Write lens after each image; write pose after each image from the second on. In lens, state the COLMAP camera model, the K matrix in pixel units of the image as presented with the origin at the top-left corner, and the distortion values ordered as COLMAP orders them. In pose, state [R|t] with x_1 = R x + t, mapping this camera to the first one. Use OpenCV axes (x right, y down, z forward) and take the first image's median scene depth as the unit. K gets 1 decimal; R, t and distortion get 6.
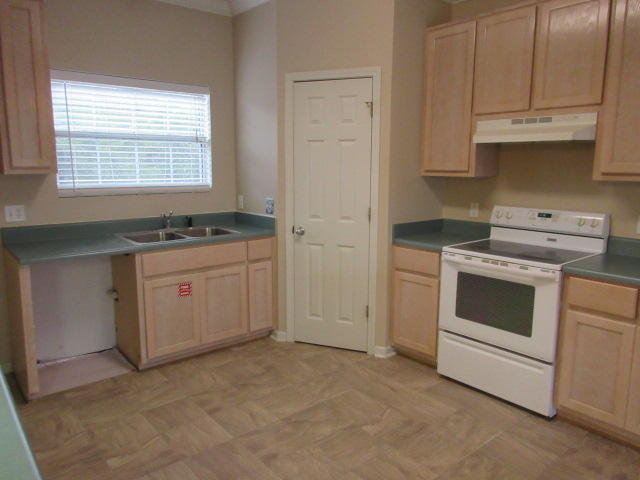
lens RADIAL K [[477.2, 0, 320.0], [0, 477.2, 240.0], [0, 0, 1]] dist [0.003273, -0.002179]
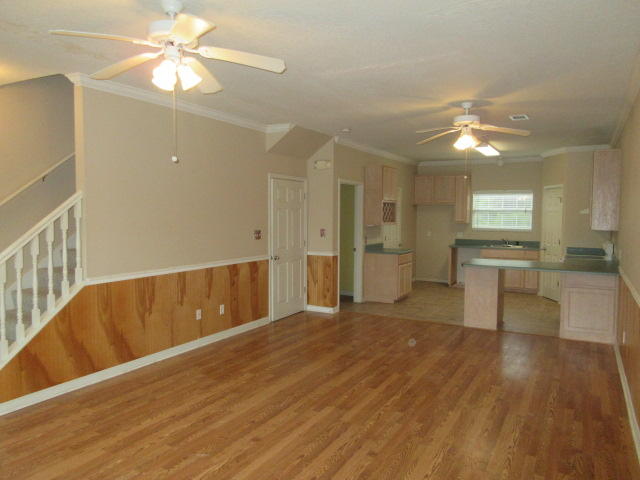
lens RADIAL K [[477.2, 0, 320.0], [0, 477.2, 240.0], [0, 0, 1]] dist [0.003273, -0.002179]
pose [[0.367121, 0.051238, -0.928761, 1.811464], [-0.156731, 0.987613, -0.007468, 0.136196], [0.916874, 0.148307, 0.370604, -0.963160]]
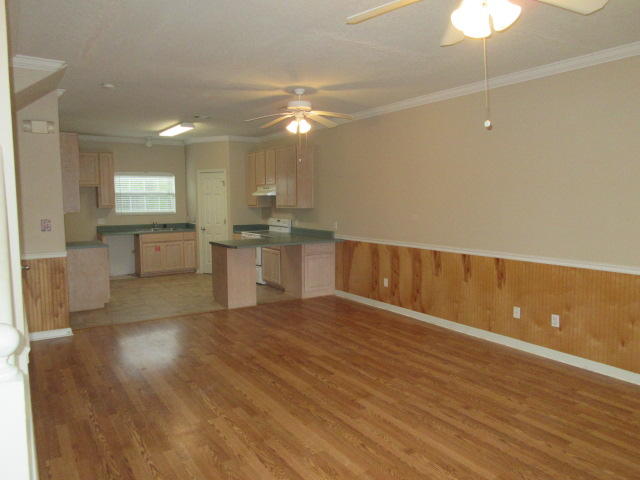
lens RADIAL K [[477.2, 0, 320.0], [0, 477.2, 240.0], [0, 0, 1]] dist [0.003273, -0.002179]
pose [[0.992698, -0.000631, -0.120626, 0.910127], [-0.008207, 0.997316, -0.072750, 0.228166], [0.120348, 0.073209, 0.990029, -1.505746]]
